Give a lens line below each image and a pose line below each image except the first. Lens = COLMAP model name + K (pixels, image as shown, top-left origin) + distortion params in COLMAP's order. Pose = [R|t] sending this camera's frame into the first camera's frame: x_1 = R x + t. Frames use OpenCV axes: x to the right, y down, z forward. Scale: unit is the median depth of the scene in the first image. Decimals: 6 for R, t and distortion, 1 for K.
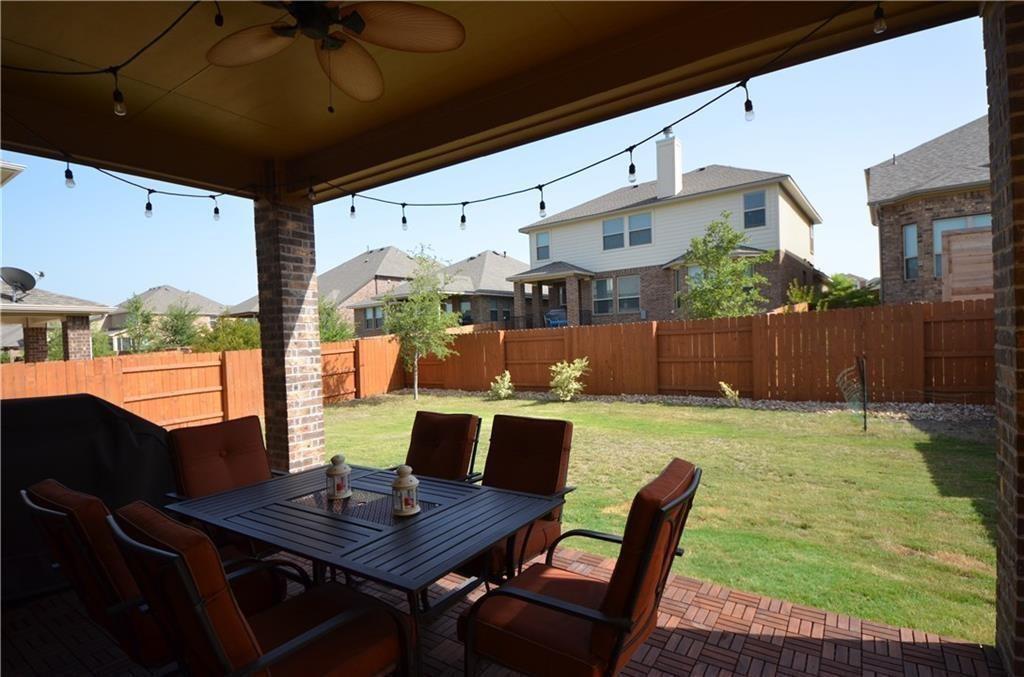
lens RADIAL K [[507.1, 0, 510.1], [0, 507.1, 346.7], [0, 0, 1]] dist [0.035053, -0.035453]
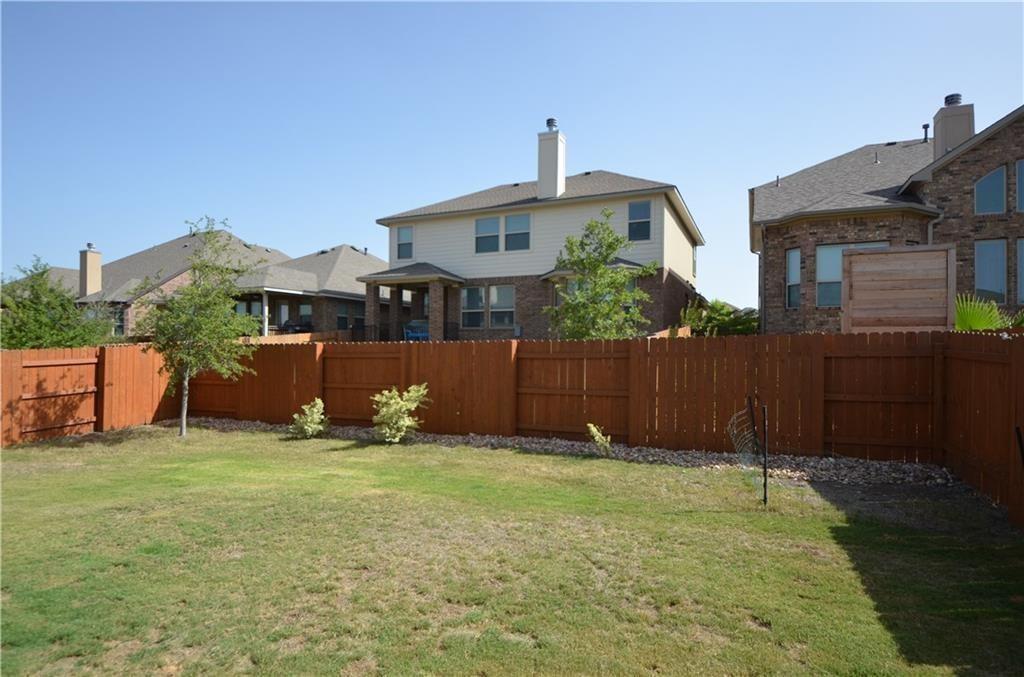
lens RADIAL K [[562.6, 0, 512.2], [0, 562.6, 347.8], [0, 0, 1]] dist [0.043616, -0.040889]
pose [[0.973086, 0.044366, 0.226132, 0.066446], [-0.038301, 0.998781, -0.031141, -0.008749], [-0.227238, 0.021642, 0.973599, 0.127997]]
